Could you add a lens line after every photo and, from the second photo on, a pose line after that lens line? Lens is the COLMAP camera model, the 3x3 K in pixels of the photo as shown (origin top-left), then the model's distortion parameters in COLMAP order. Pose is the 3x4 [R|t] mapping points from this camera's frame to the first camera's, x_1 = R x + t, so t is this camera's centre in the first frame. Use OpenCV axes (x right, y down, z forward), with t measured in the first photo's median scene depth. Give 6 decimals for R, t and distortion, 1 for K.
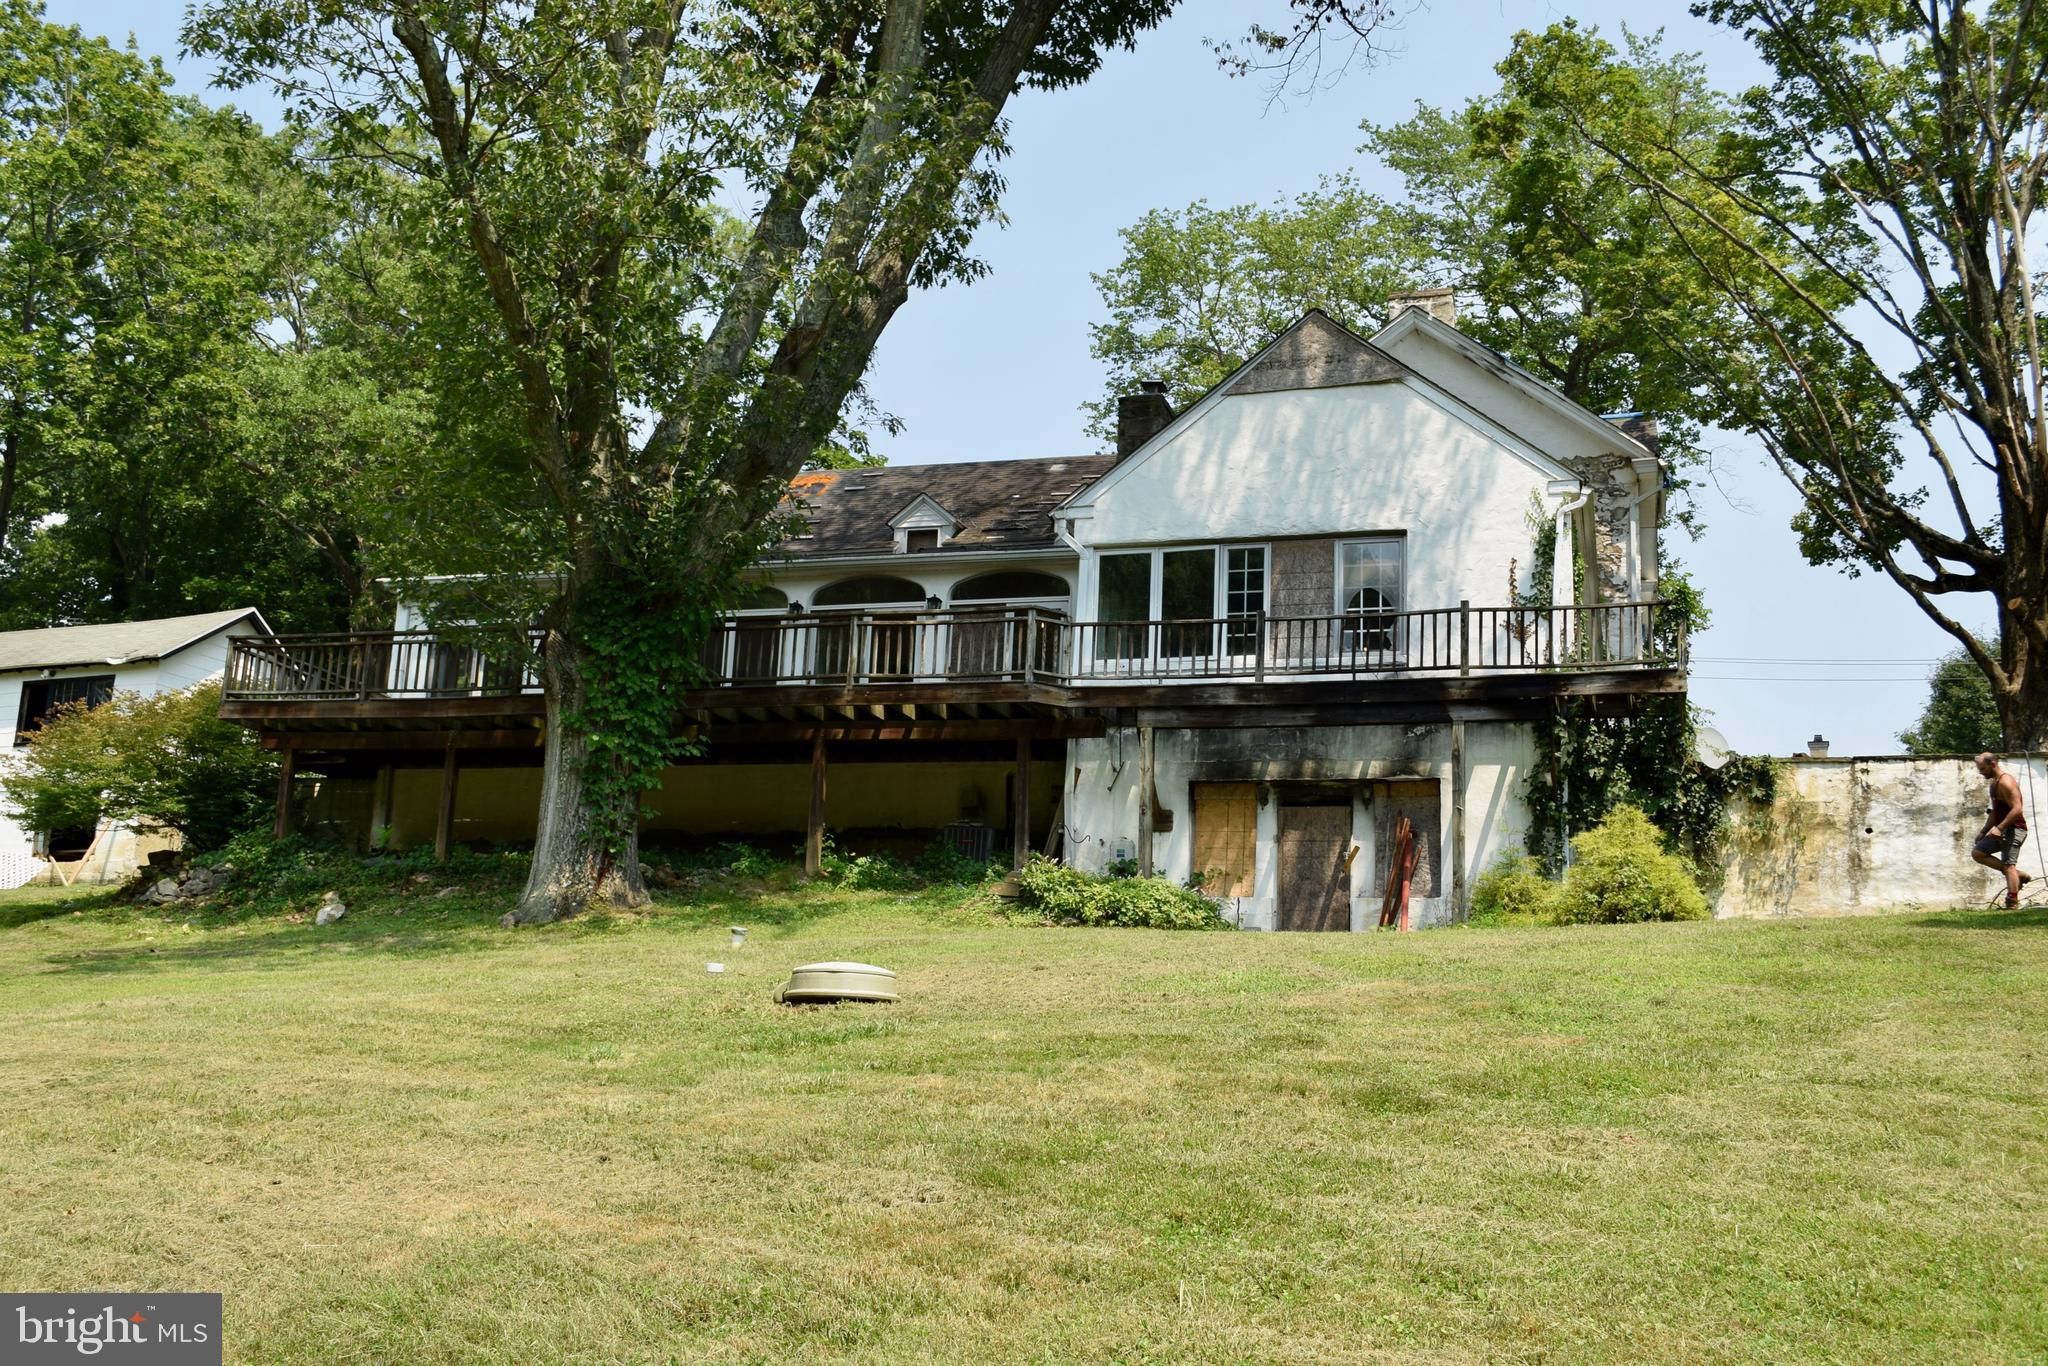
lens RADIAL K [[1858.0, 0, 1006.3], [0, 1858.0, 686.7], [0, 0, 1]] dist [-0.078024, 0.020795]
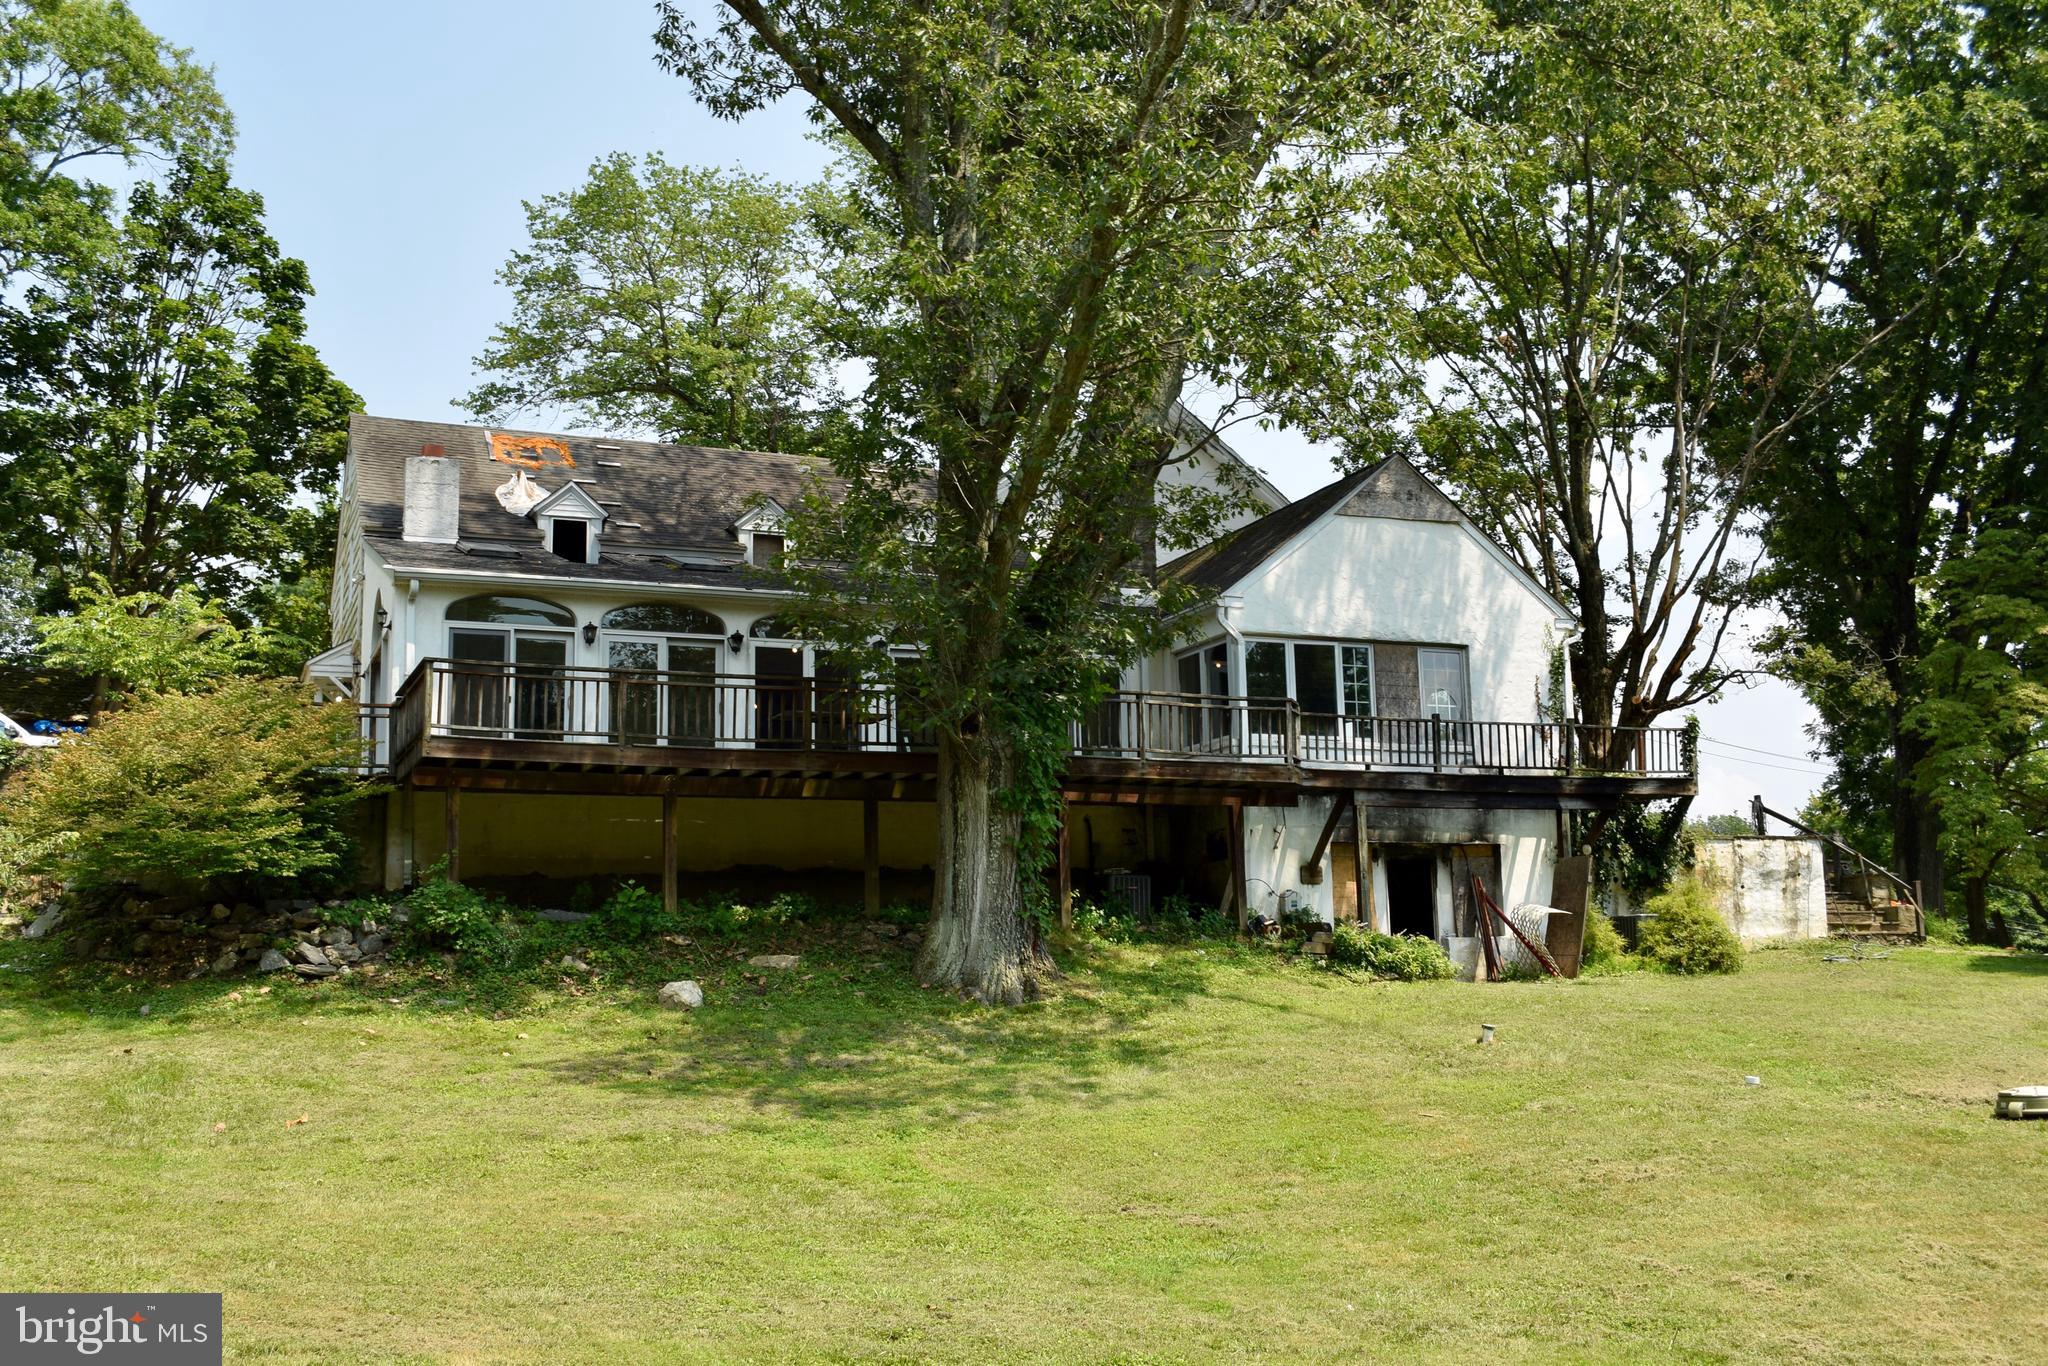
lens RADIAL K [[1858.0, 0, 1006.3], [0, 1858.0, 686.7], [0, 0, 1]] dist [-0.078024, 0.020795]
pose [[0.793764, 0.045716, 0.606506, -0.816555], [-0.087624, 0.995364, 0.039652, -0.080066], [-0.601881, -0.084619, 0.794090, 0.179980]]
